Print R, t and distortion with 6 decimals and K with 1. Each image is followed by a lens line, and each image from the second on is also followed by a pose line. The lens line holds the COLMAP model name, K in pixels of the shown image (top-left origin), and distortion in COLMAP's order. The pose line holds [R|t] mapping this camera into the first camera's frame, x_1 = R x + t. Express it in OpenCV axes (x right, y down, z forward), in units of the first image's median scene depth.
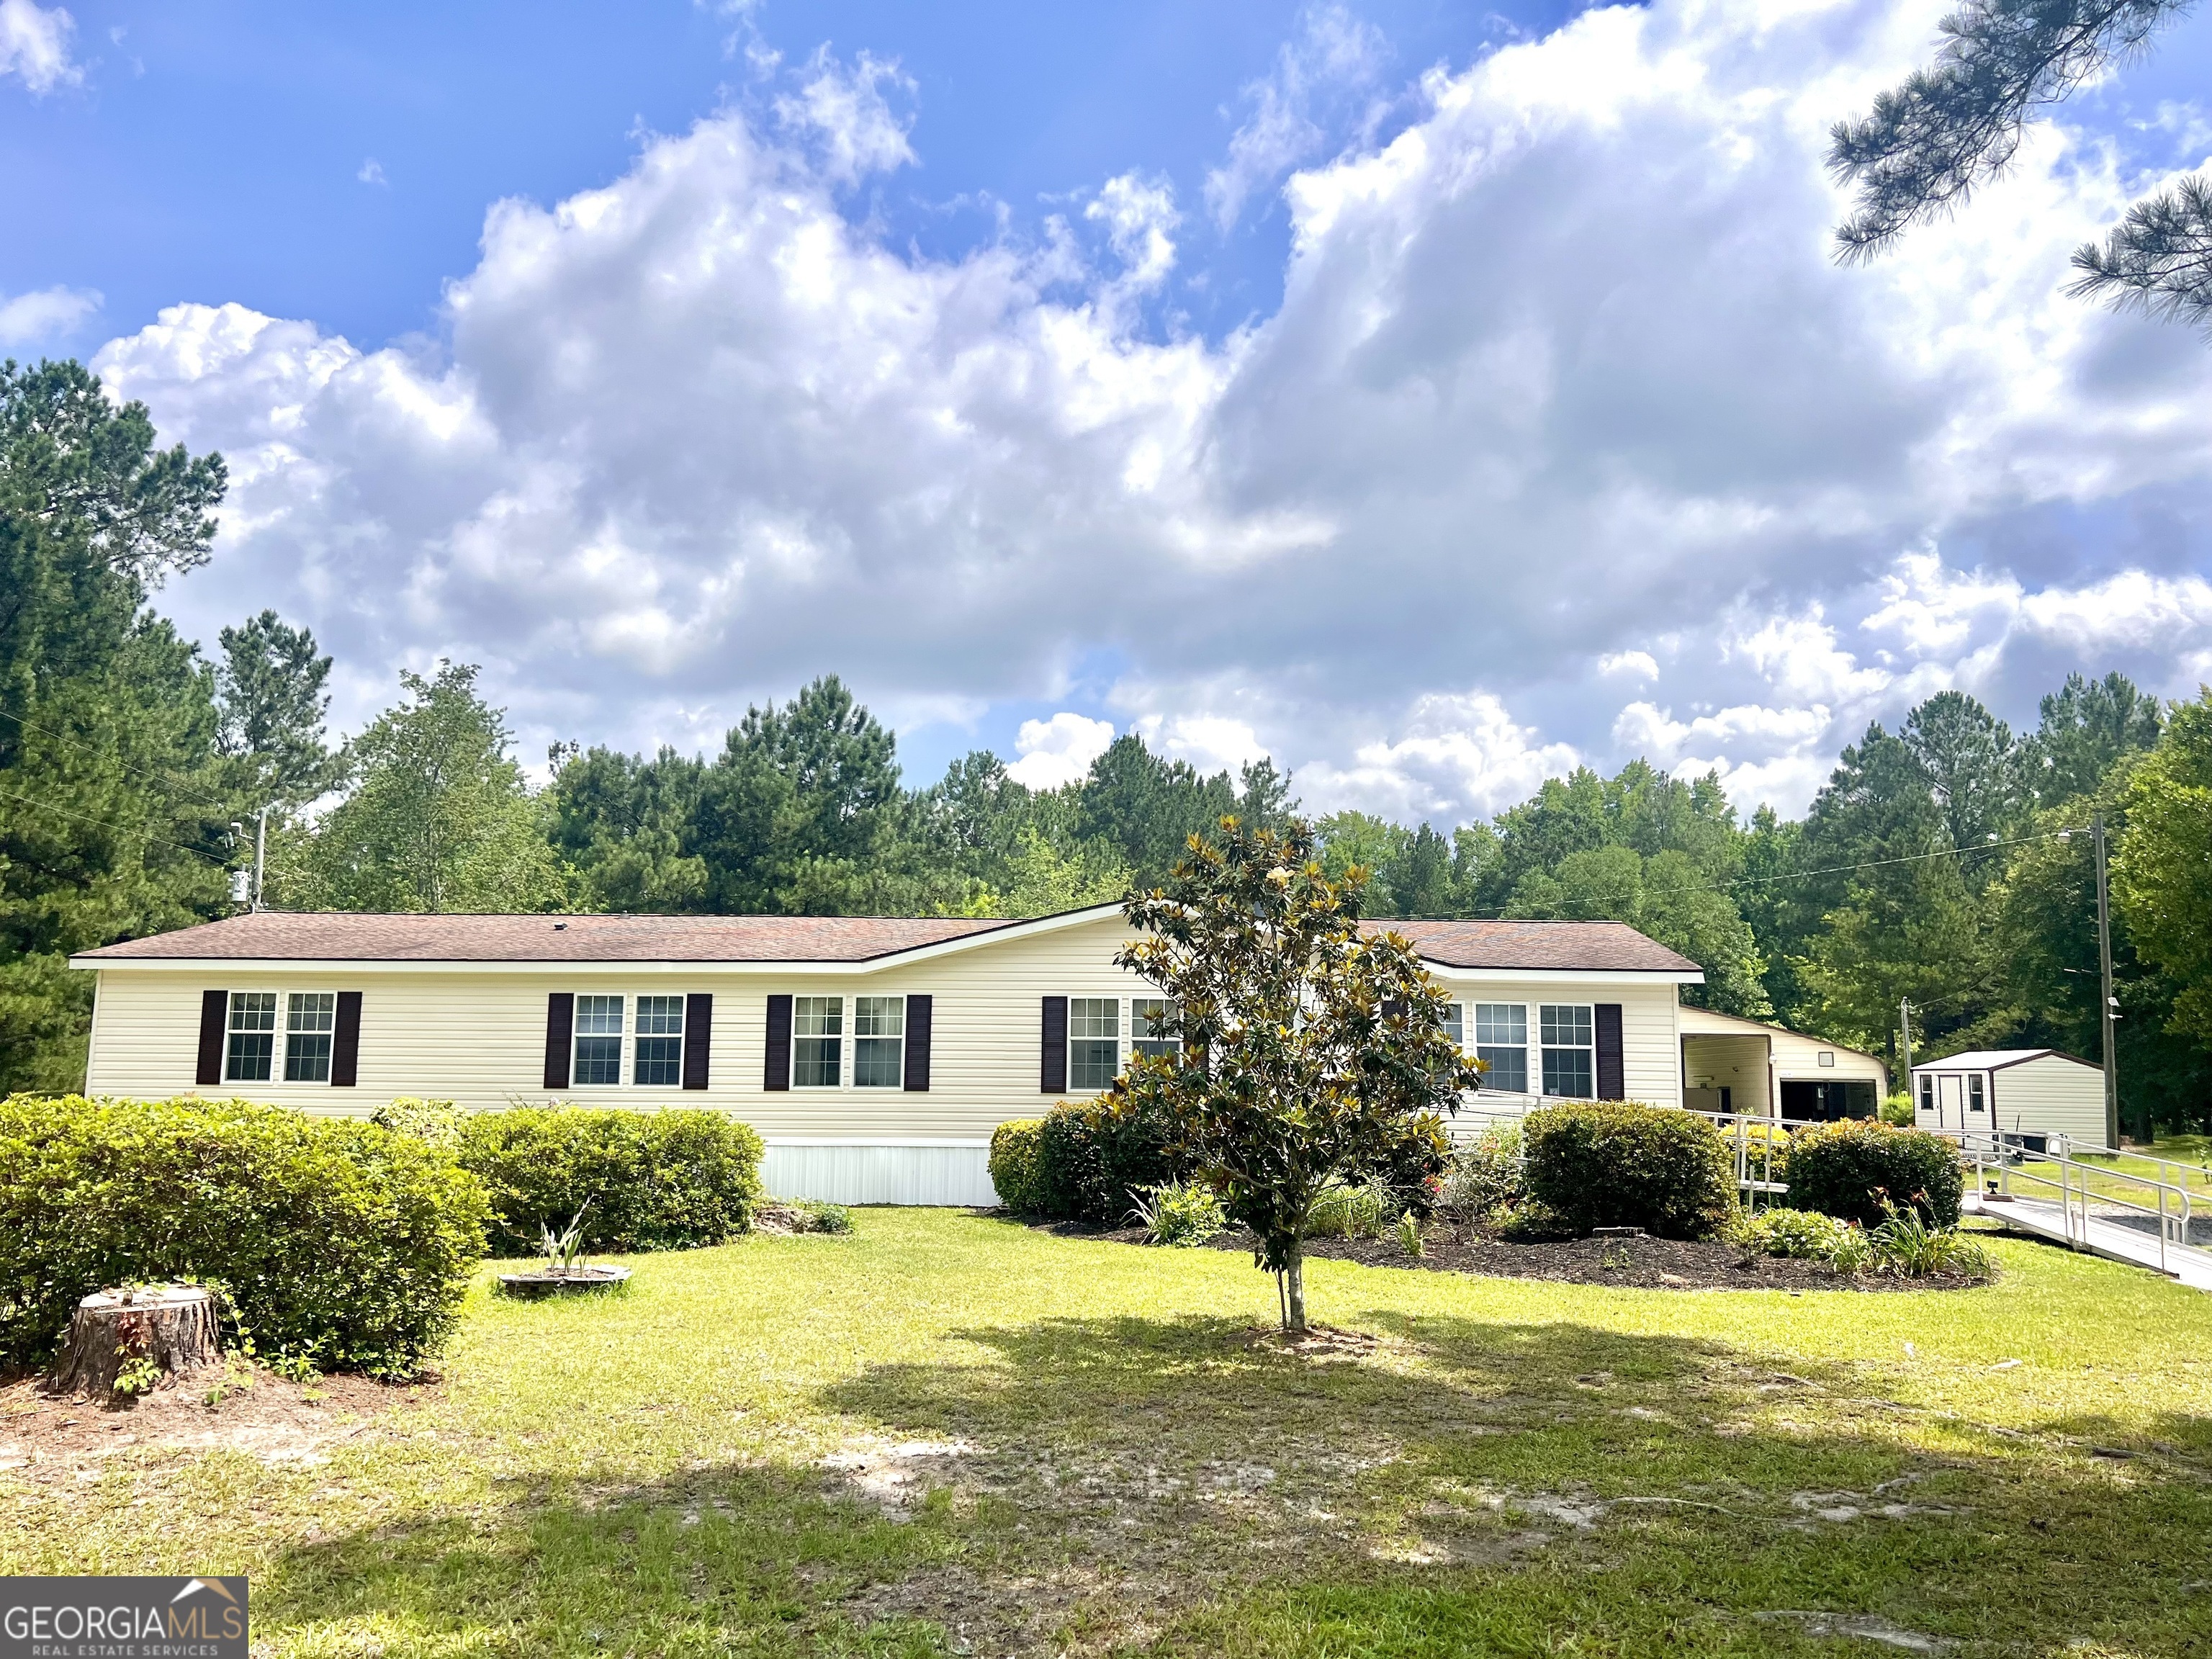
lens RADIAL K [[1654.3, 0, 1126.9], [0, 1654.3, 849.2], [0, 0, 1]] dist [0.100052, -0.215154]
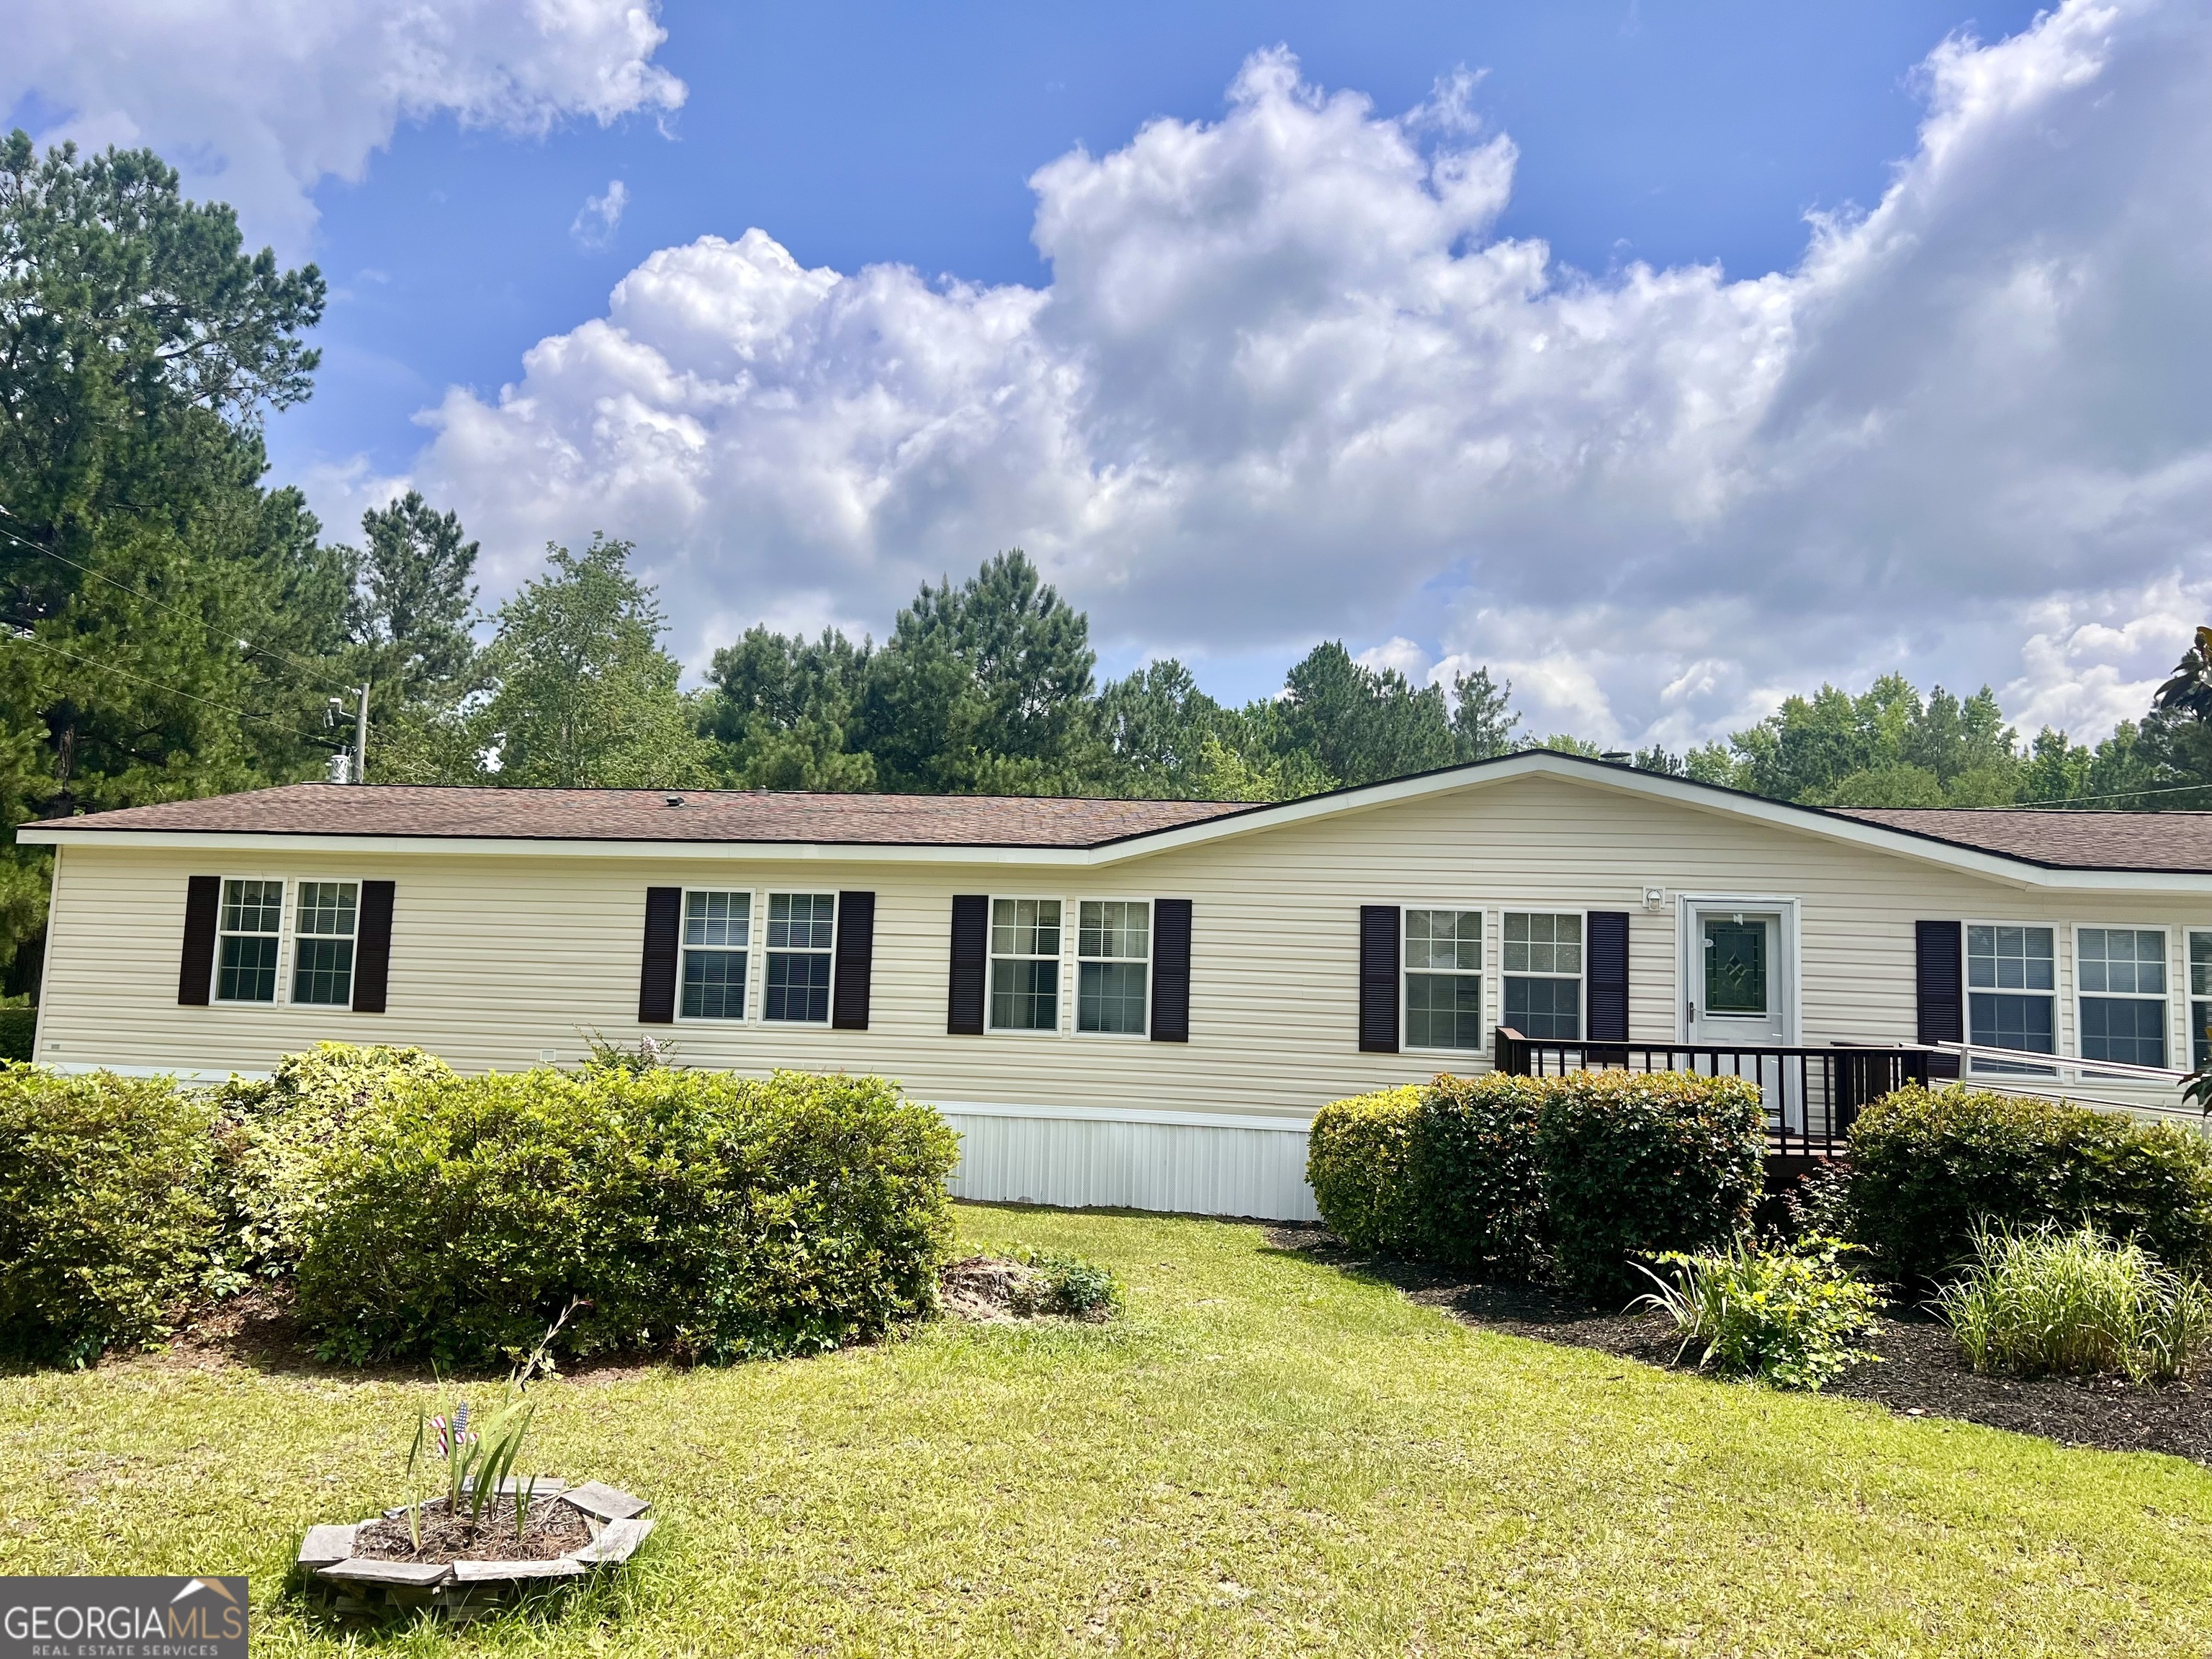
lens RADIAL K [[1650.7, 0, 1099.4], [0, 1650.7, 843.4], [0, 0, 1]] dist [0.148313, -0.331670]
pose [[0.993307, 0.013622, -0.114694, -0.076290], [-0.009546, 0.999306, 0.036016, 0.040314], [0.115105, -0.034680, 0.992748, 0.322336]]
